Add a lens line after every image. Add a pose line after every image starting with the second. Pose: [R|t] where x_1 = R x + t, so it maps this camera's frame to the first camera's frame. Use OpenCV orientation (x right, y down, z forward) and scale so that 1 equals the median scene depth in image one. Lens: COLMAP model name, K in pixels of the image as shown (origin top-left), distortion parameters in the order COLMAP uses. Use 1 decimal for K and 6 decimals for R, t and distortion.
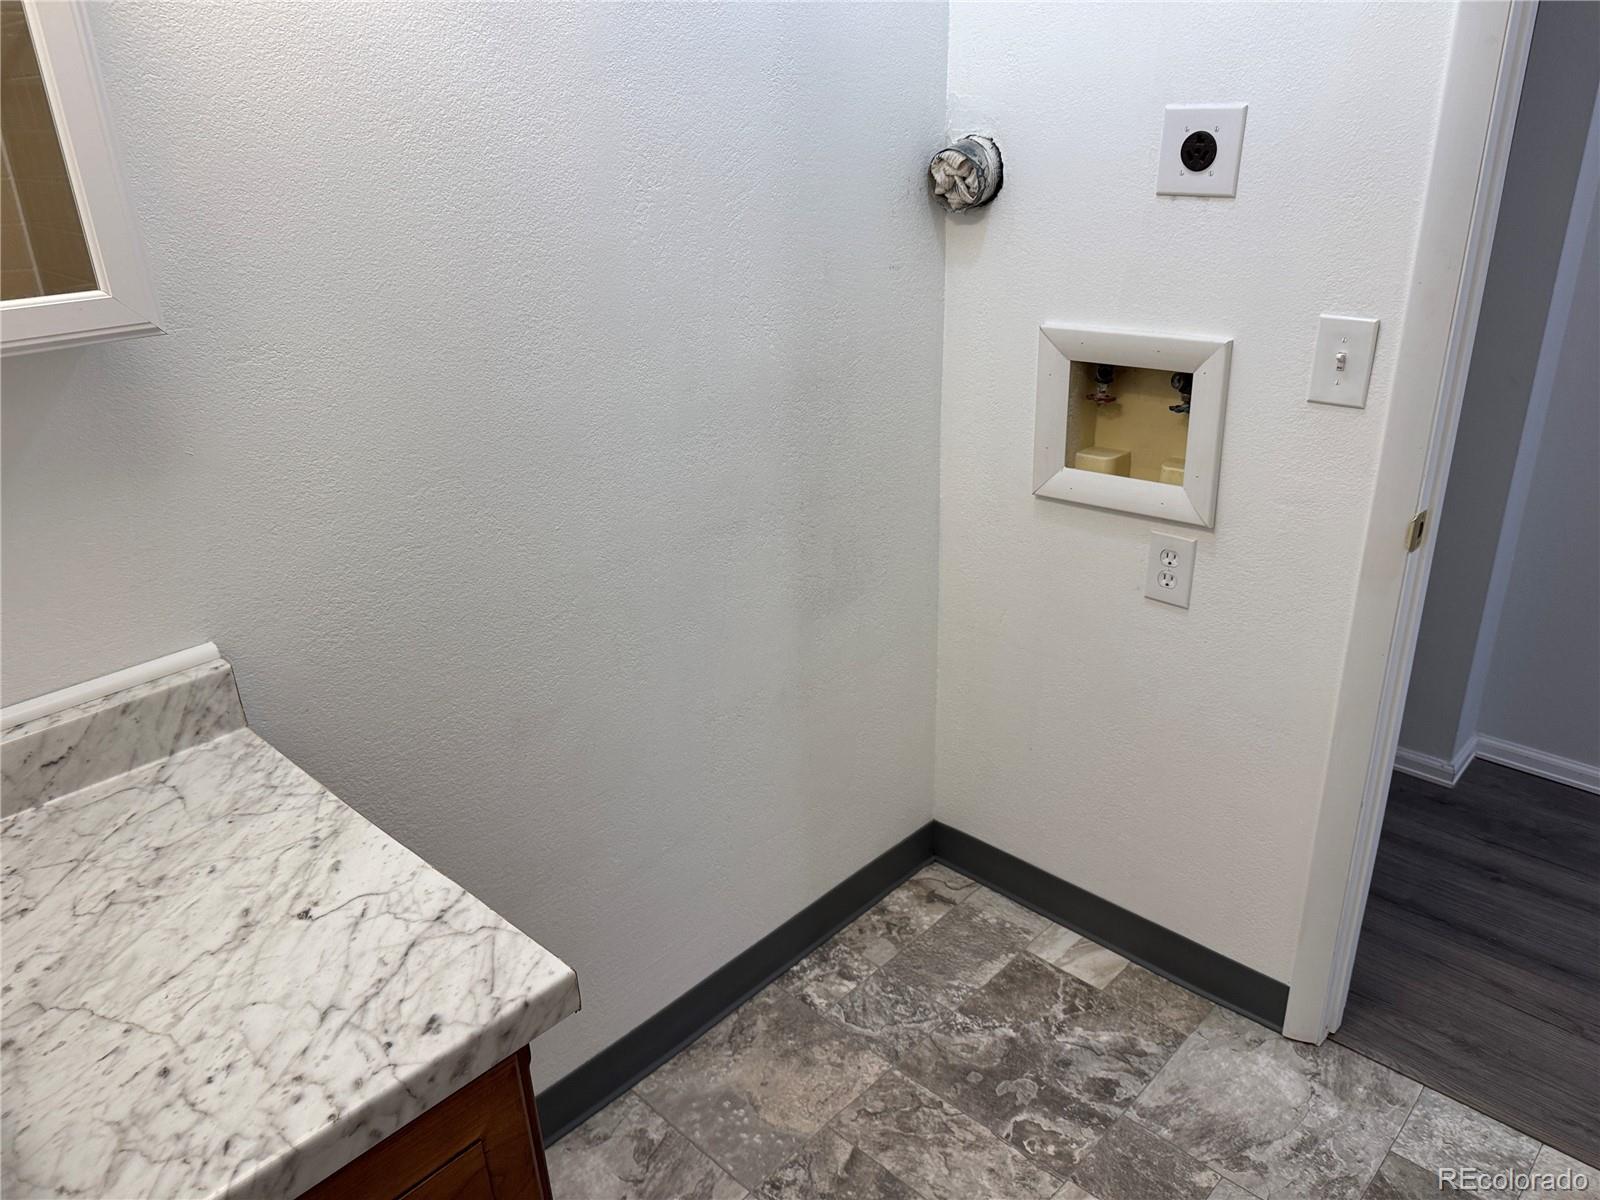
lens RADIAL K [[1137.6, 0, 823.5], [0, 1137.6, 601.6], [0, 0, 1]] dist [0.051596, -0.067448]
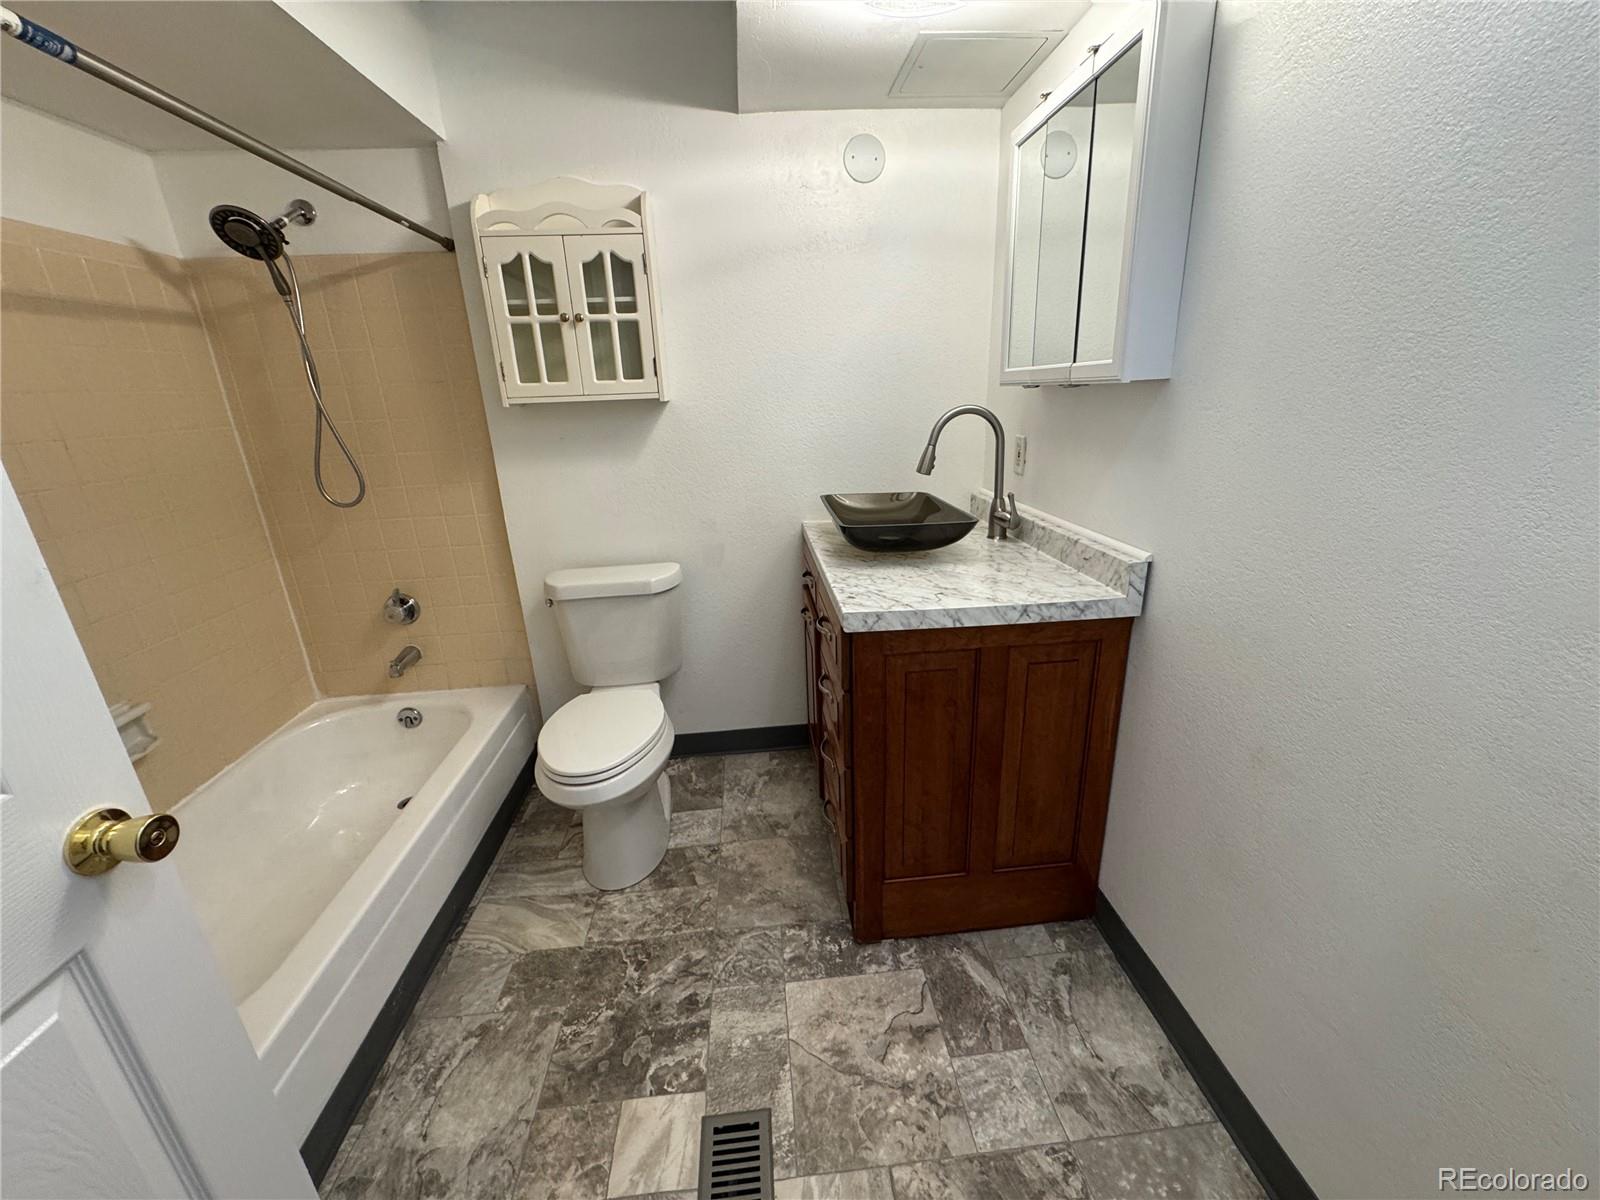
lens RADIAL K [[642.8, 0, 799.5], [0, 642.8, 603.0], [0, 0, 1]] dist [-0.002117, 0.000519]
pose [[-0.676596, 0.282304, -0.680090, 0.763208], [-0.231291, 0.795371, 0.560259, -0.453668], [0.699087, 0.536367, -0.472850, 1.429849]]
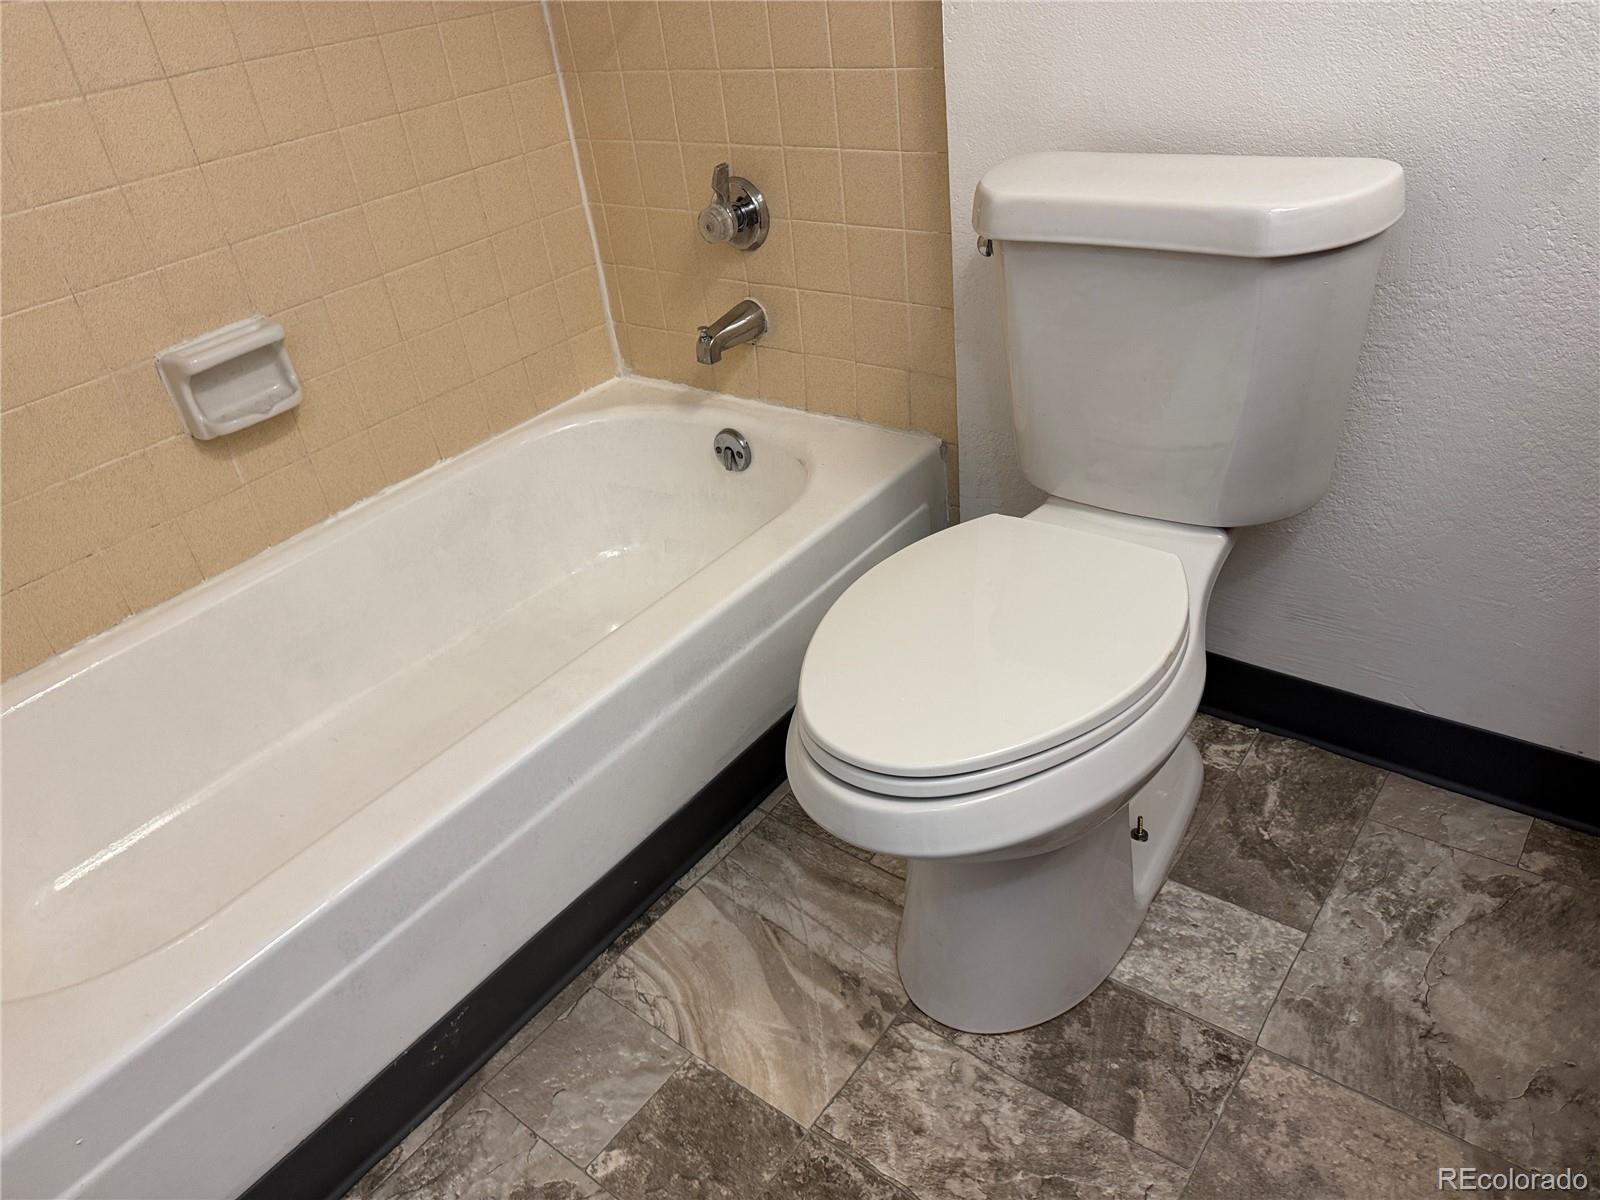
lens RADIAL K [[1137.6, 0, 805.8], [0, 1137.6, 597.1], [0, 0, 1]] dist [0.051596, -0.067448]
pose [[-0.987743, 0.155953, -0.006517, 0.173828], [0.085885, 0.577879, 0.811591, 0.027520], [0.130336, 0.801083, -0.584190, 0.974736]]
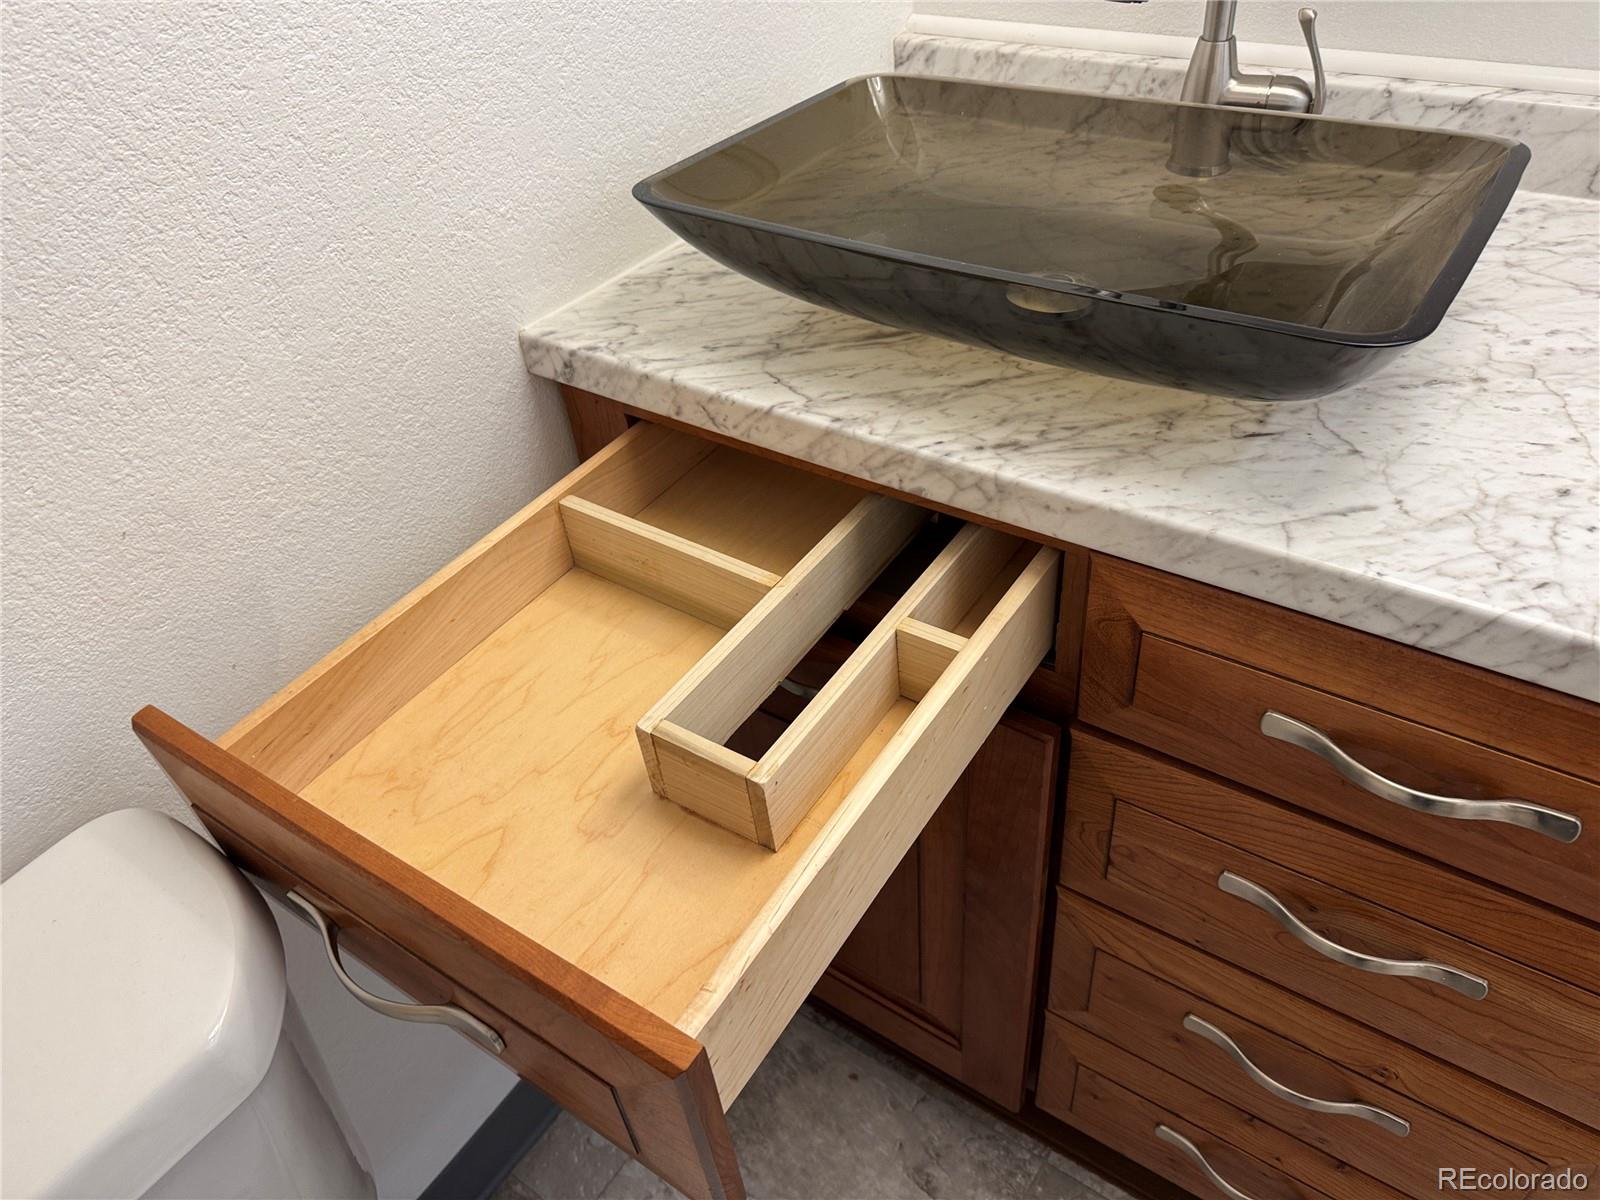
lens RADIAL K [[1137.6, 0, 802.0], [0, 1137.6, 608.1], [0, 0, 1]] dist [0.051596, -0.067448]
pose [[0.151441, 0.656005, -0.739407, 0.022292], [-0.315564, 0.740978, 0.592766, 0.117506], [0.936742, 0.143561, 0.319226, 0.166600]]
